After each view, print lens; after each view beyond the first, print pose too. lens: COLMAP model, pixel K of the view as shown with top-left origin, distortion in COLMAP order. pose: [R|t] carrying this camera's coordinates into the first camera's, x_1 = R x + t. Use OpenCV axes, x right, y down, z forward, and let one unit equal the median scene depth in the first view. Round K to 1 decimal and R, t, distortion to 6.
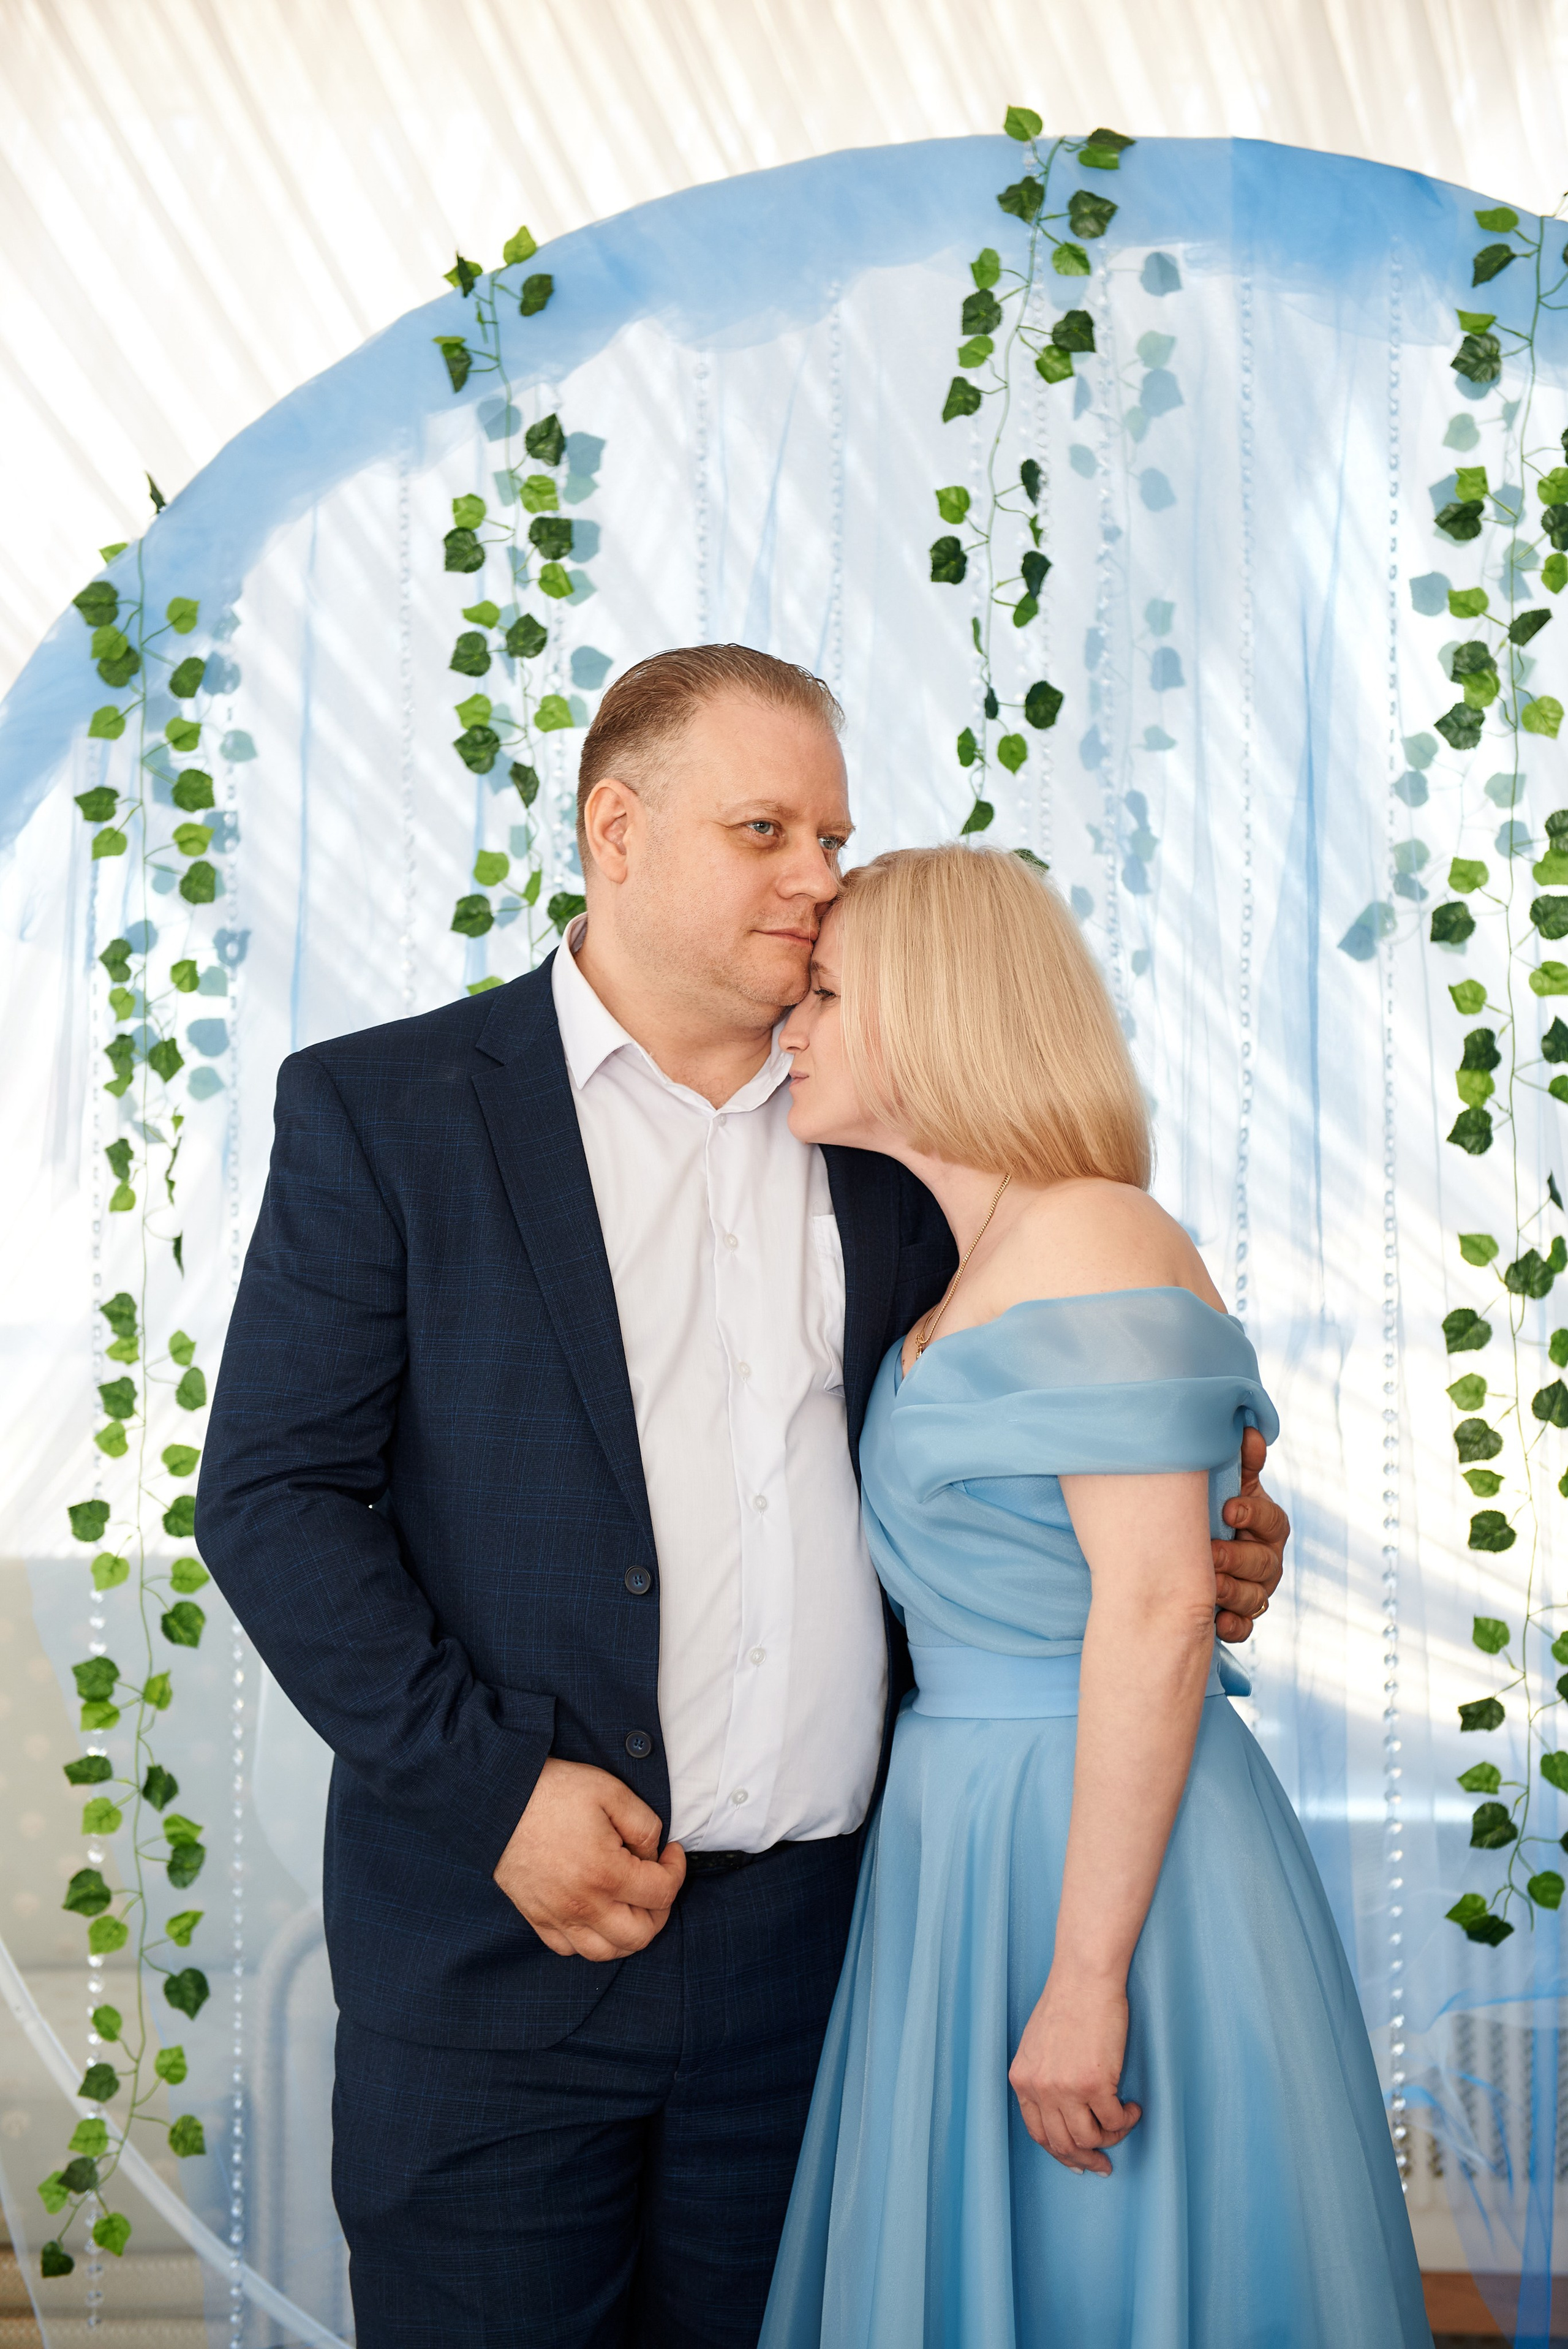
lens RADIAL K [[3881.3, 0, 776.0], [0, 3881.3, 1159.3], [0, 0, 1]] dist [0.165058, 0.000000]
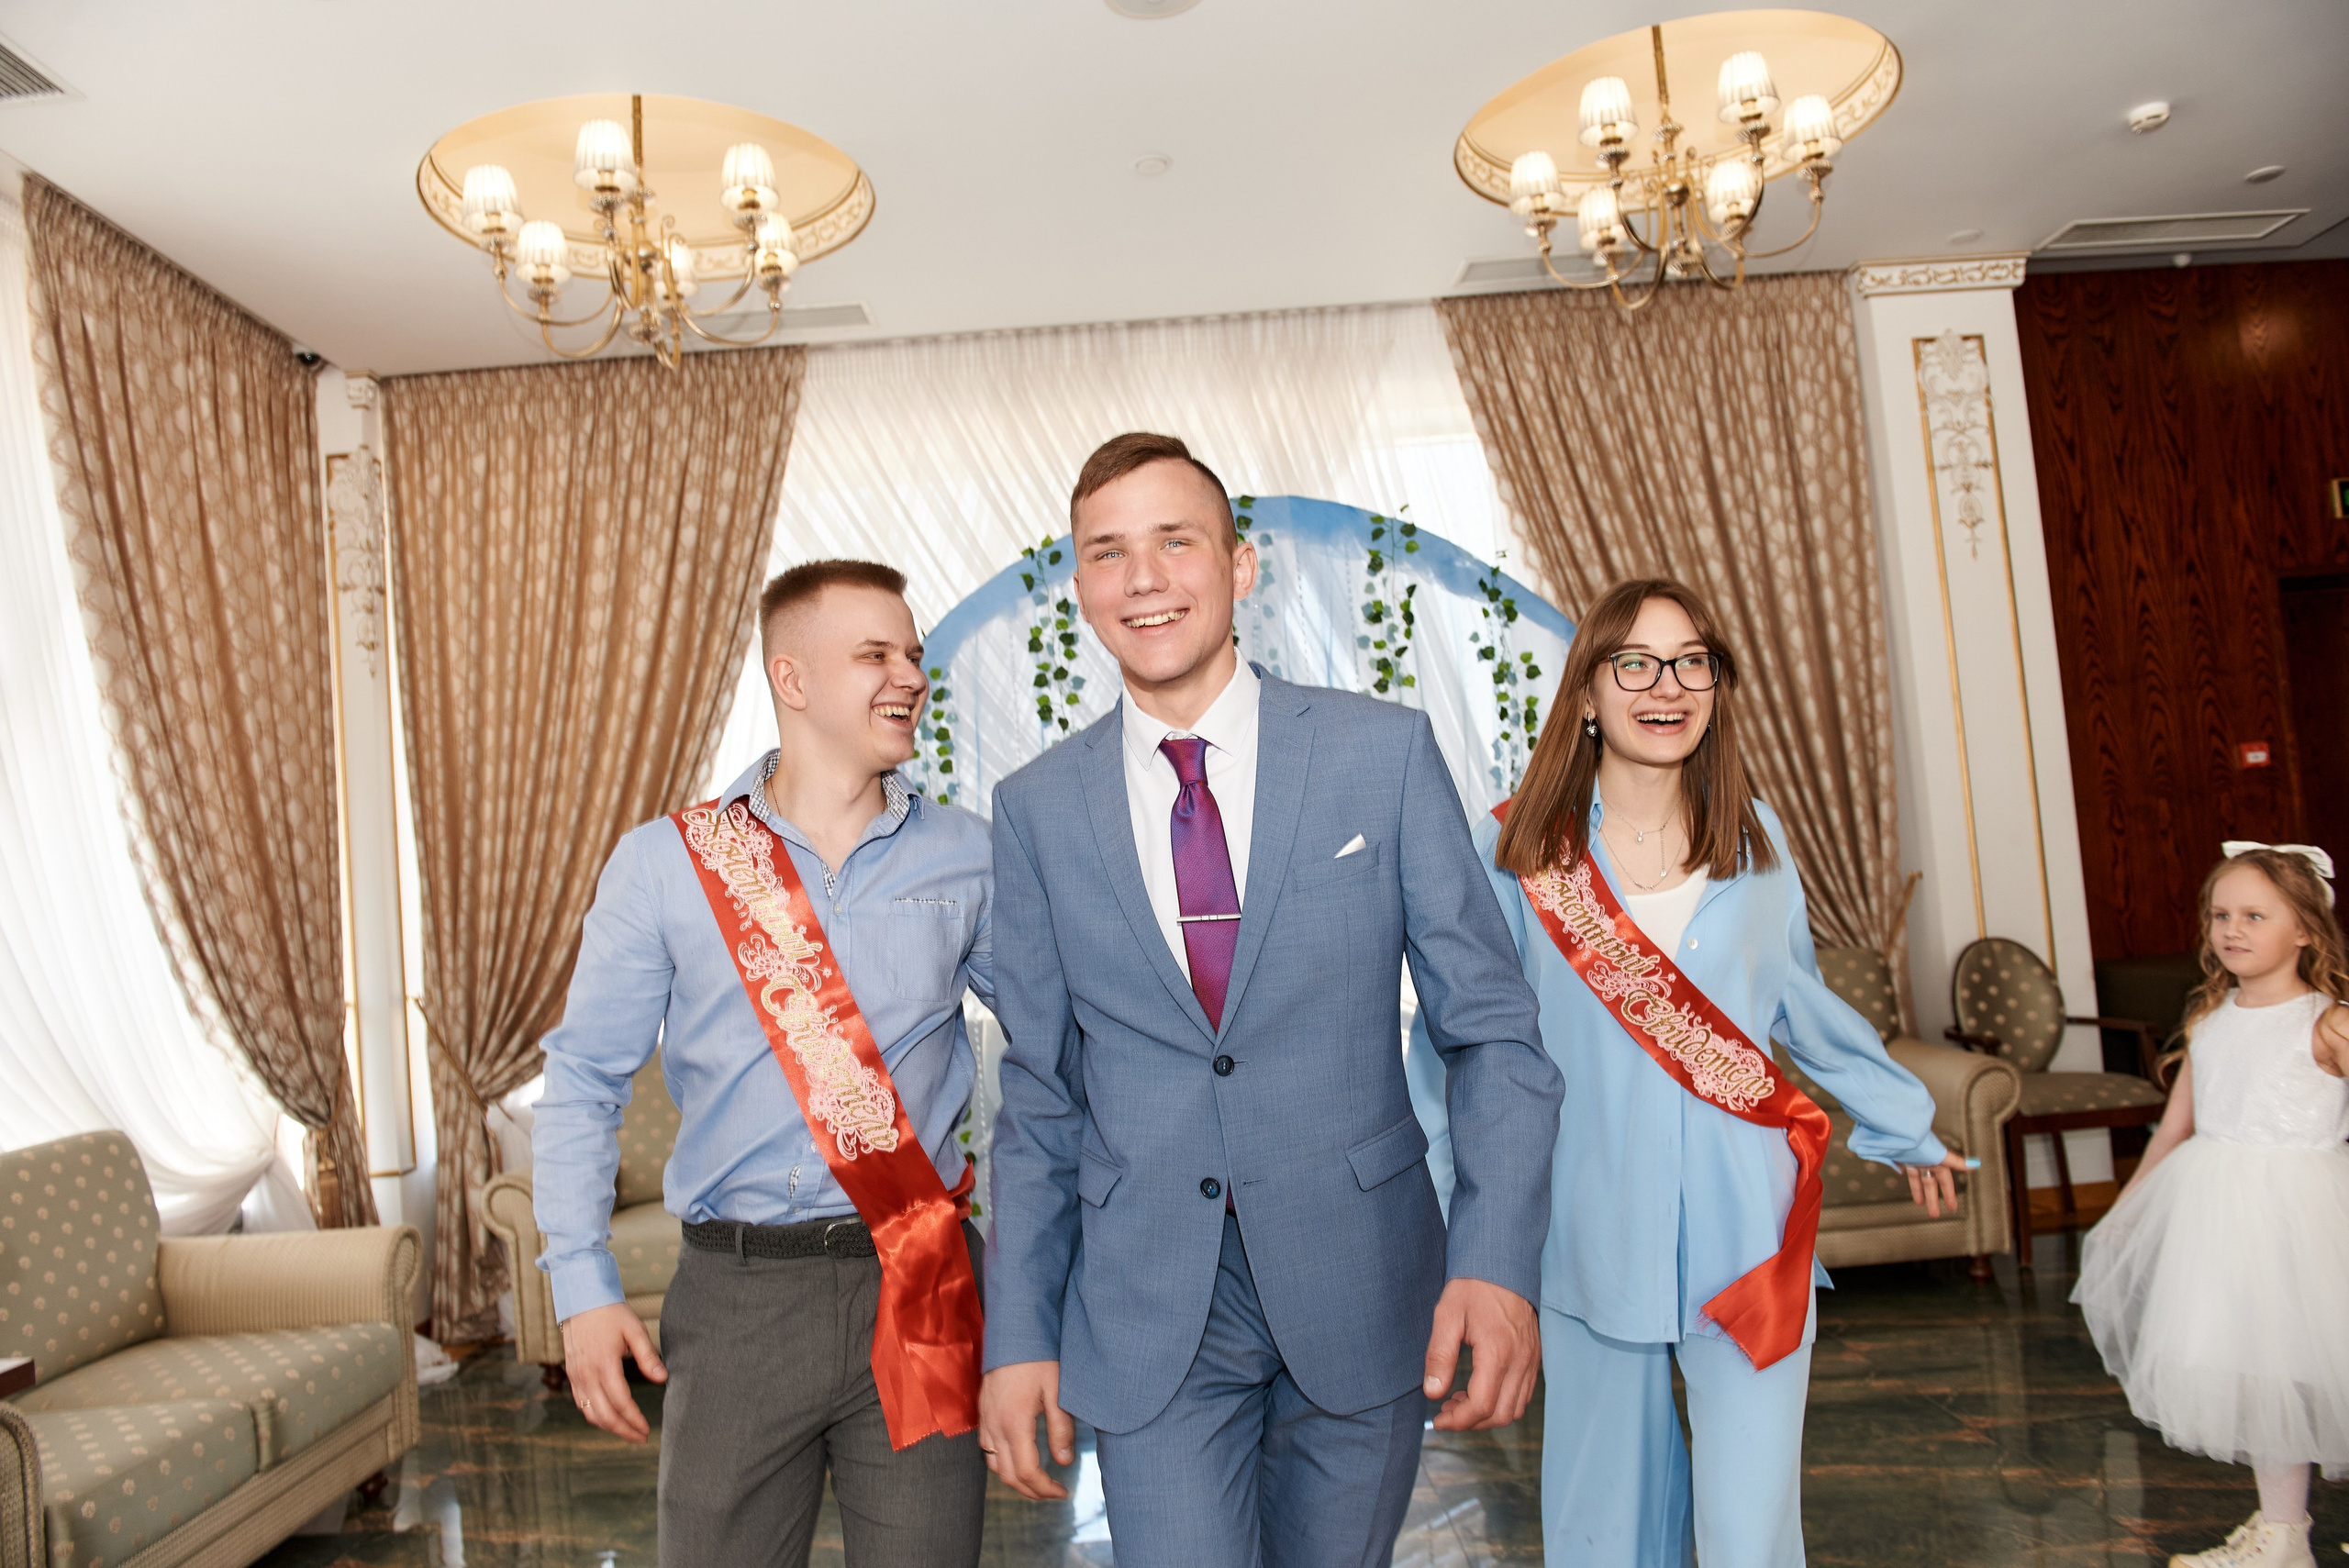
lens RADIAL K [[1676.5, 0, 1177.2], [0, 1676.5, 779.0], [0, 0, 1]] dist [-0.029803, -0.018300]
pose [[0.991268, -0.063858, 0.115372, -0.124258], [0.071748, 0.995265, -0.065571, 0.030221], [-0.110639, 0.073276, 0.991156, -0.226648]]
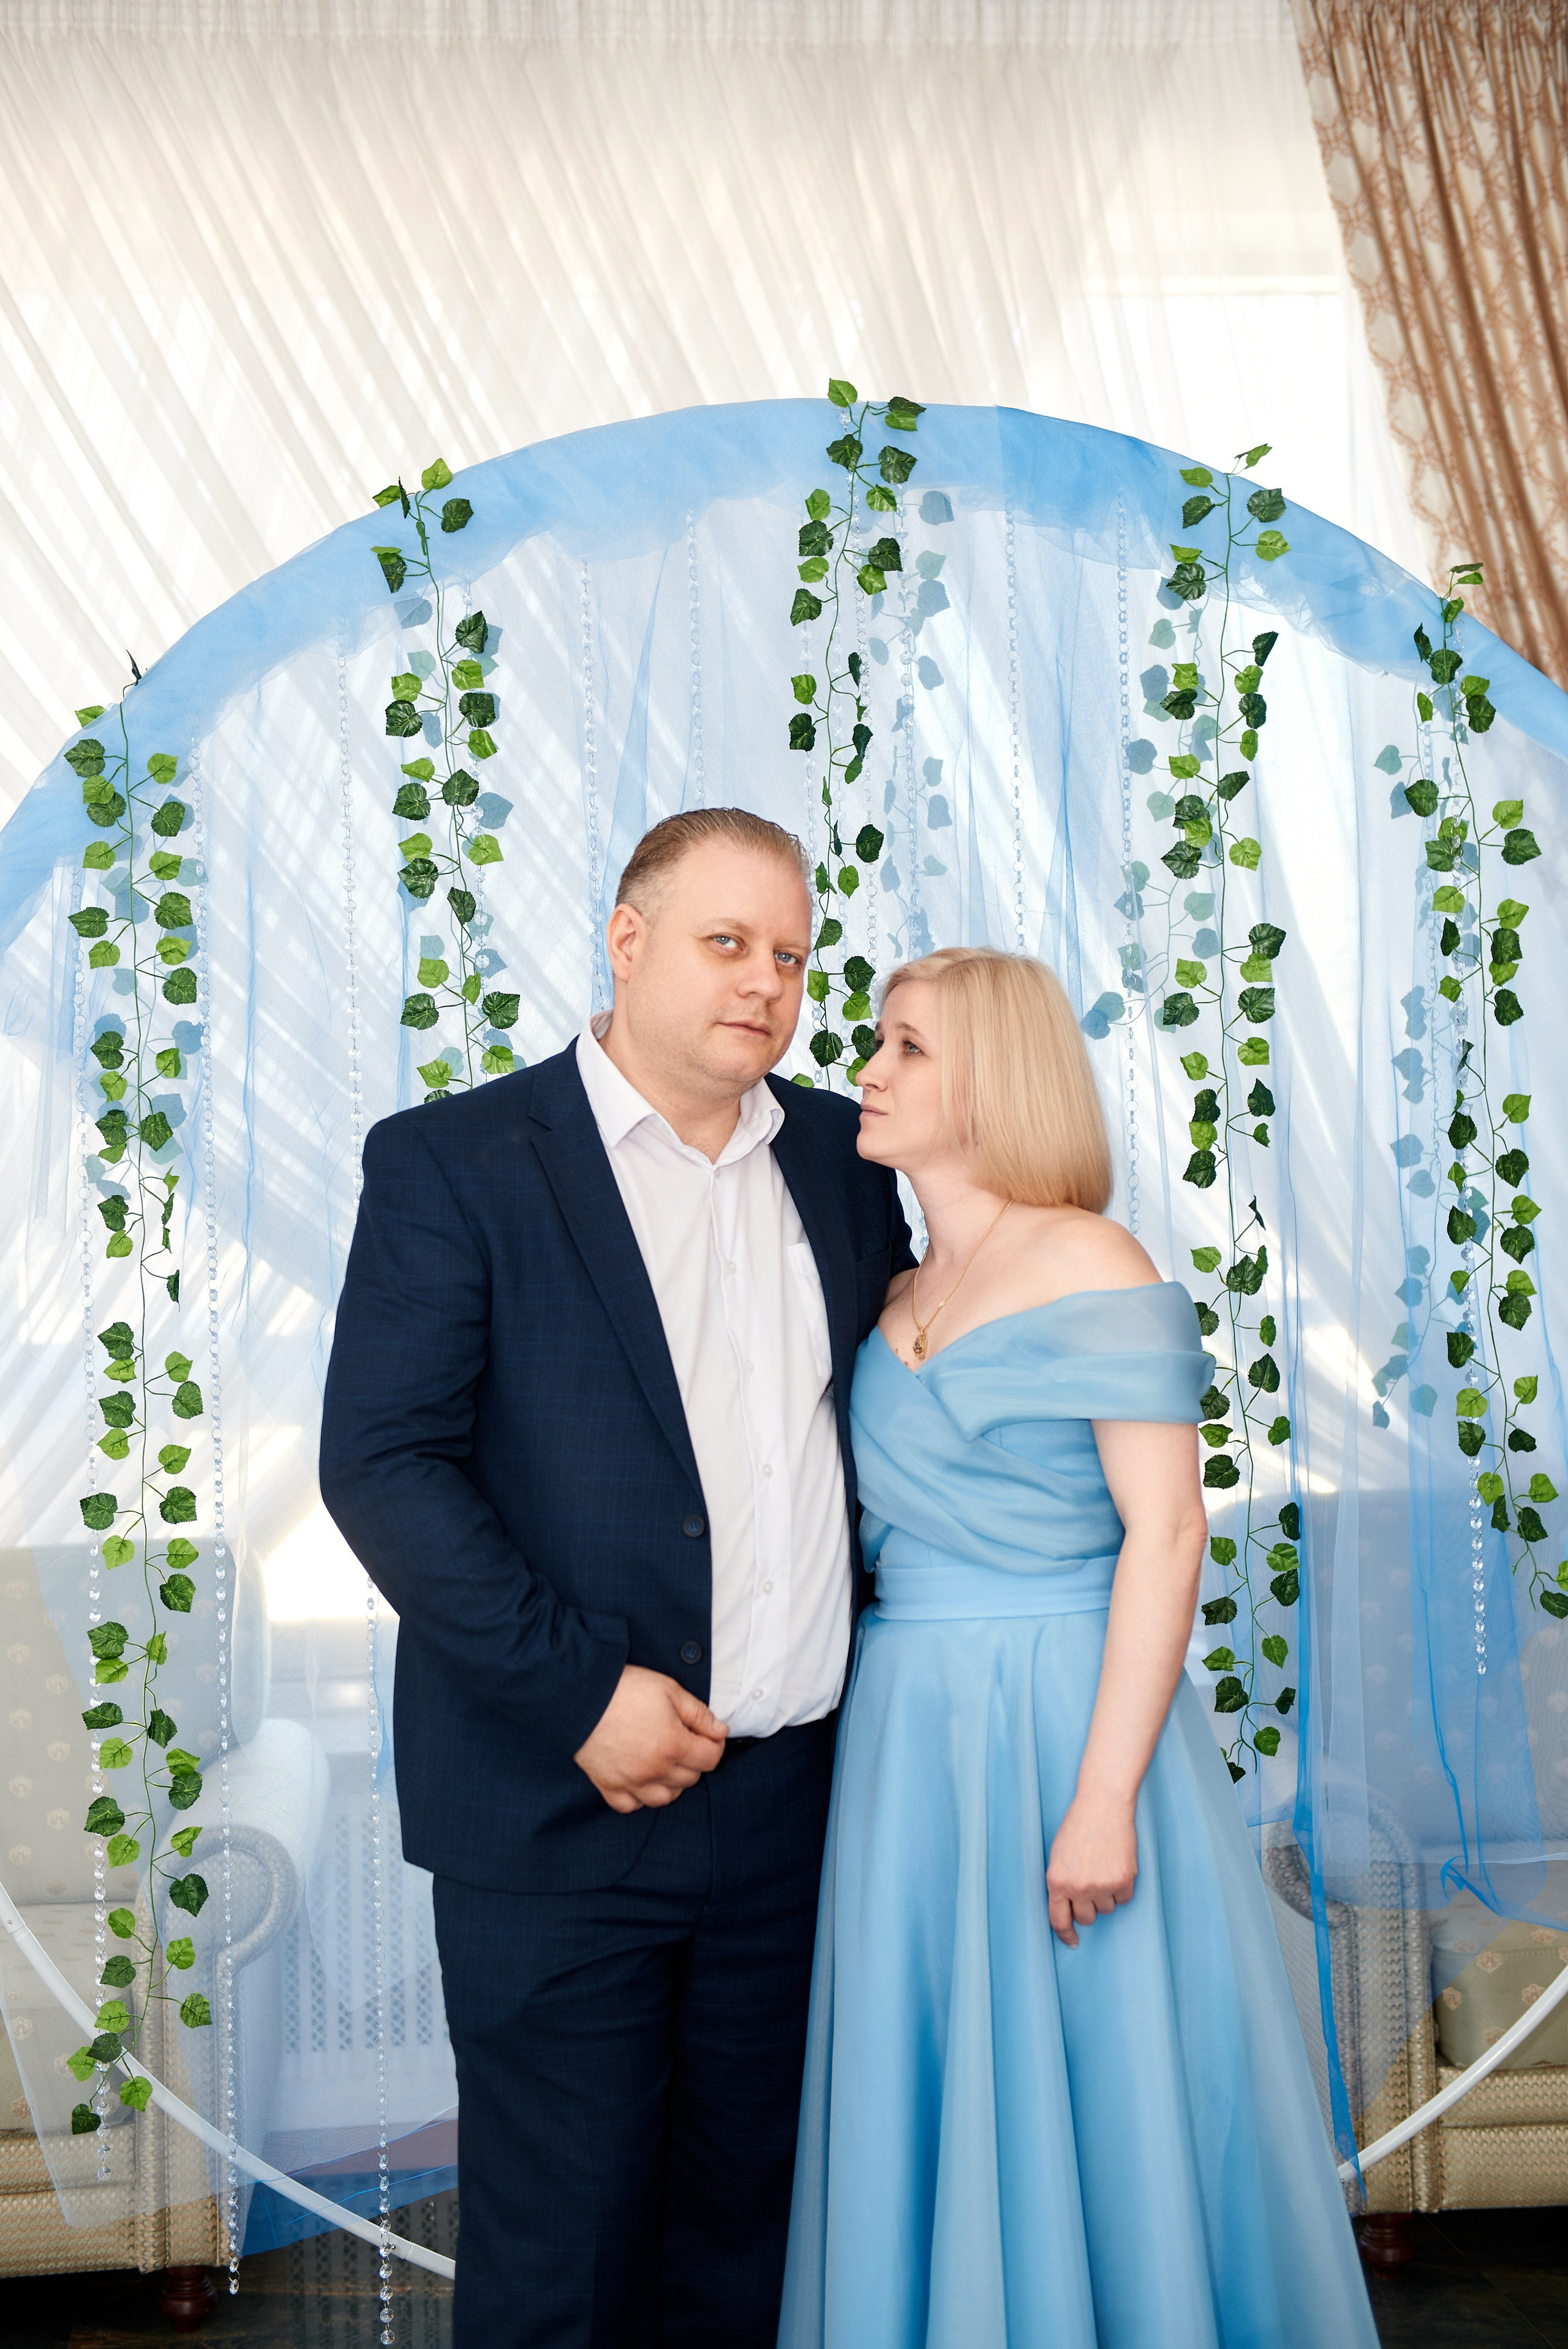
lens RADIAL K [[3551.2, 0, 800.5], [0, 3551.2, 1170.6], [0, 0, 1]] dist [0.171535, 0.000000]
pose [[0.978086, -0.020207, 0.207219, -0.193197], [0.021693, 0.999753, -0.004905, -0.003345], [-0.207069, 0.009293, 0.978282, -0.138428]]
